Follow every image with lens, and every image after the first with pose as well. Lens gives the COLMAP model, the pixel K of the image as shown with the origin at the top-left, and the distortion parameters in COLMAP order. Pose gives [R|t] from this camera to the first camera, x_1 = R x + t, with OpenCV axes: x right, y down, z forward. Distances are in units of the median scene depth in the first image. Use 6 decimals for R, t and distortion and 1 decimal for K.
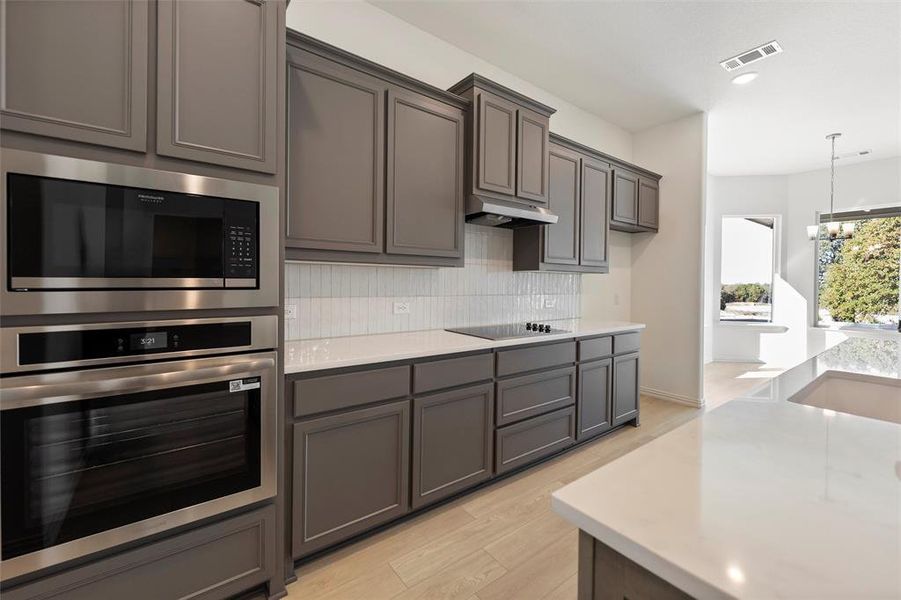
lens RADIAL K [[374.7, 0, 451.7], [0, 374.7, 288.9], [0, 0, 1]] dist [-0.000141, -0.000232]
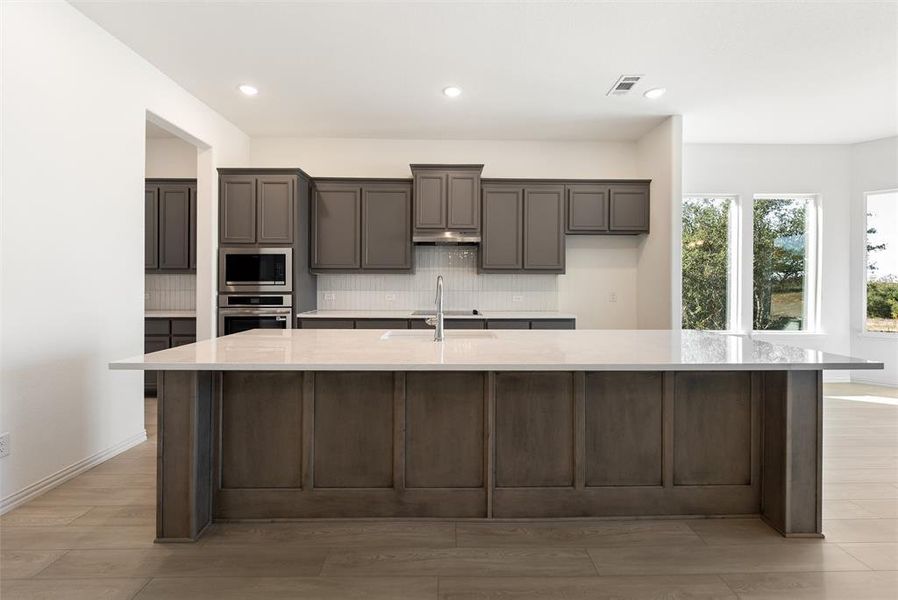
lens RADIAL K [[373.4, 0, 450.2], [0, 373.4, 288.9], [0, 0, 1]] dist [-0.000141, -0.000232]
pose [[0.805240, -0.003618, -0.592937, 1.237291], [-0.003925, 0.999927, -0.011431, 0.032592], [0.592936, 0.011532, 0.805167, -0.301124]]
